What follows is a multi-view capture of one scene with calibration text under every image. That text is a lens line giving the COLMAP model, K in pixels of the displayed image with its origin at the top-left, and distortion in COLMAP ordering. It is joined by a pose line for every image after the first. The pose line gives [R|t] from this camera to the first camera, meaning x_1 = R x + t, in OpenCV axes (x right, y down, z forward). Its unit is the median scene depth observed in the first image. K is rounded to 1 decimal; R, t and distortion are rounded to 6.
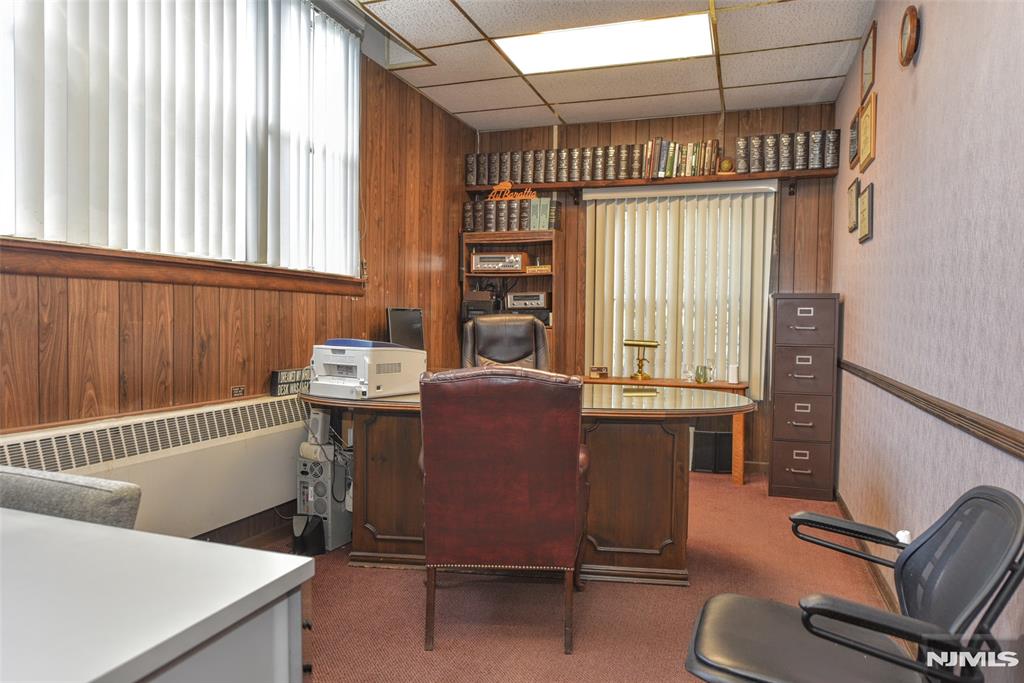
lens RADIAL K [[680.9, 0, 512.7], [0, 680.9, 338.8], [0, 0, 1]] dist [-0.001281, -0.000040]
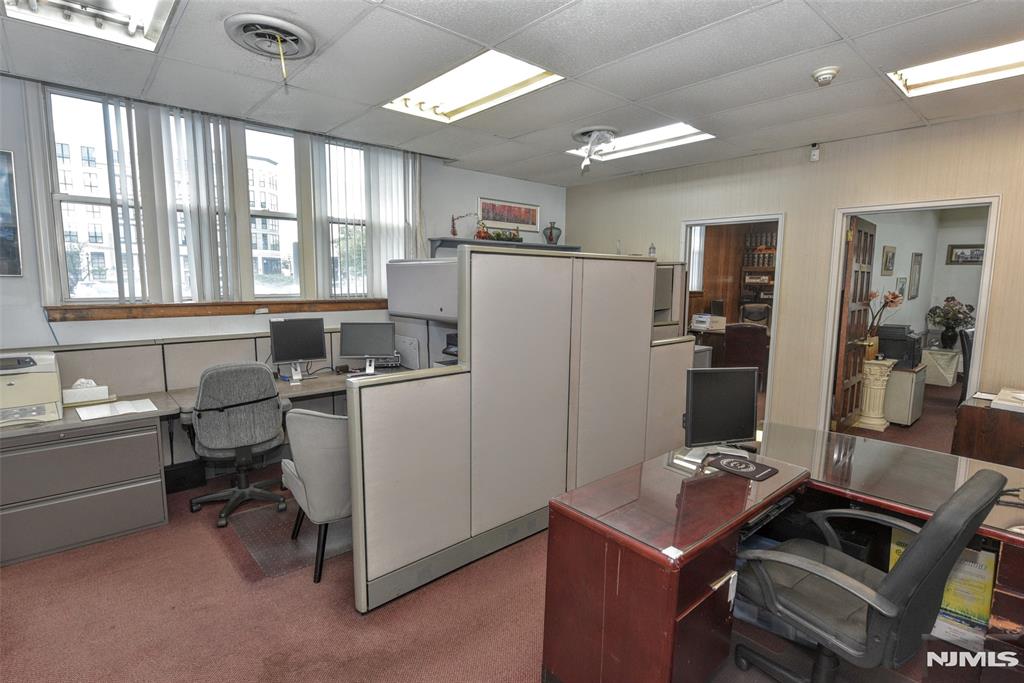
lens RADIAL K [[509.0, 0, 510.1], [0, 509.0, 340.4], [0, 0, 1]] dist [0.002671, 0.000344]
pose [[0.873745, 0.054646, -0.483305, 0.110471], [-0.010445, 0.995548, 0.093680, -0.062969], [0.486272, -0.076804, 0.870425, -1.170295]]
